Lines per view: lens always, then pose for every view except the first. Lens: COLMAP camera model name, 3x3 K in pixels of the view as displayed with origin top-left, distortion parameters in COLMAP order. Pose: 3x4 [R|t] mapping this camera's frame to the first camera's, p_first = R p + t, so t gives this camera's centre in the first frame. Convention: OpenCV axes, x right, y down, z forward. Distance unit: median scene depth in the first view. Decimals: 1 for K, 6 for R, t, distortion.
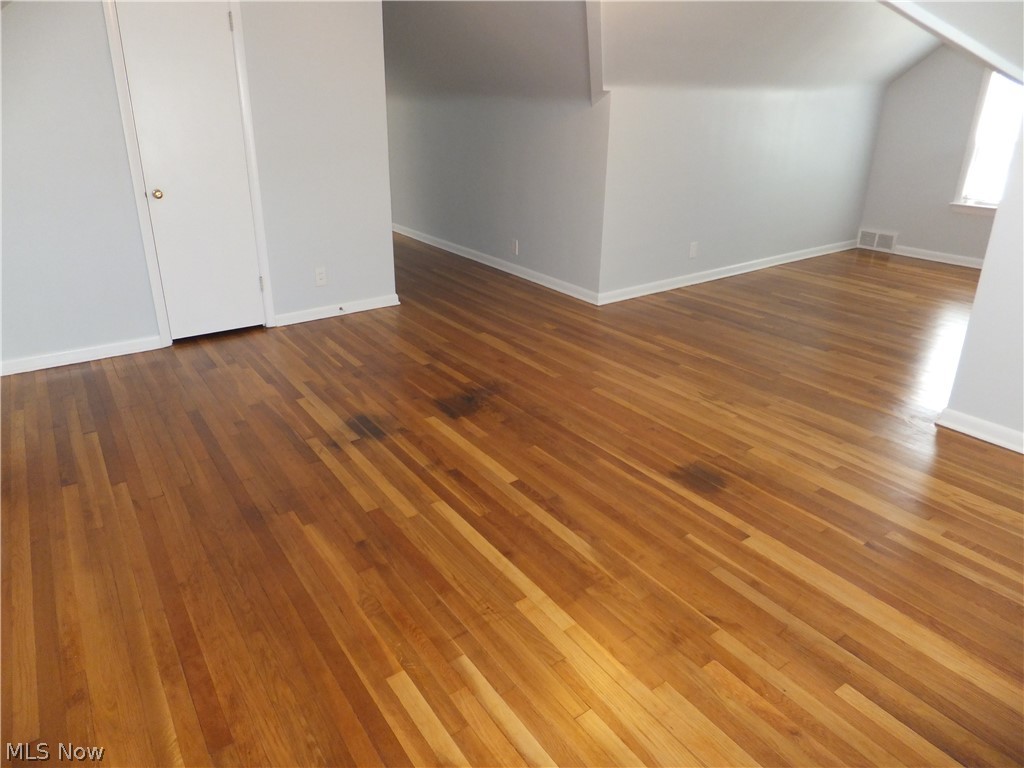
lens RADIAL K [[692.9, 0, 512.5], [0, 692.9, 383.7], [0, 0, 1]] dist [-0.020783, 0.022941]
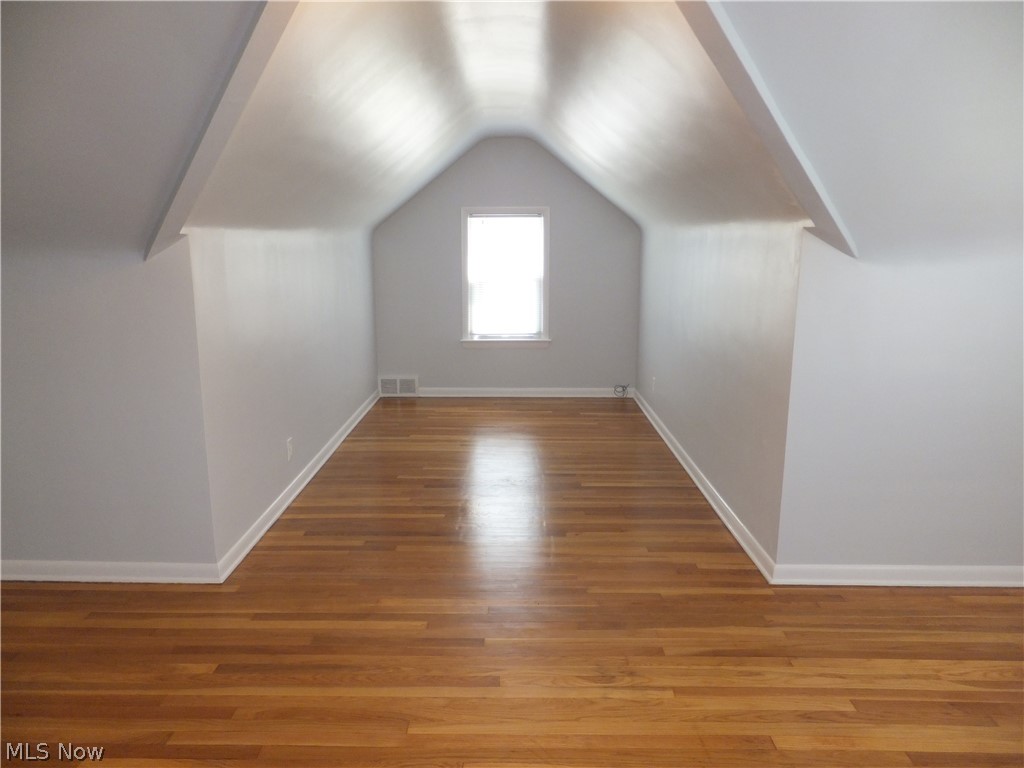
lens RADIAL K [[692.9, 0, 508.1], [0, 692.9, 380.2], [0, 0, 1]] dist [-0.020783, 0.022941]
pose [[0.587301, -0.162649, 0.792858, -0.178354], [0.314927, 0.948325, -0.038737, -0.188569], [-0.745586, 0.272442, 0.608175, 0.451758]]
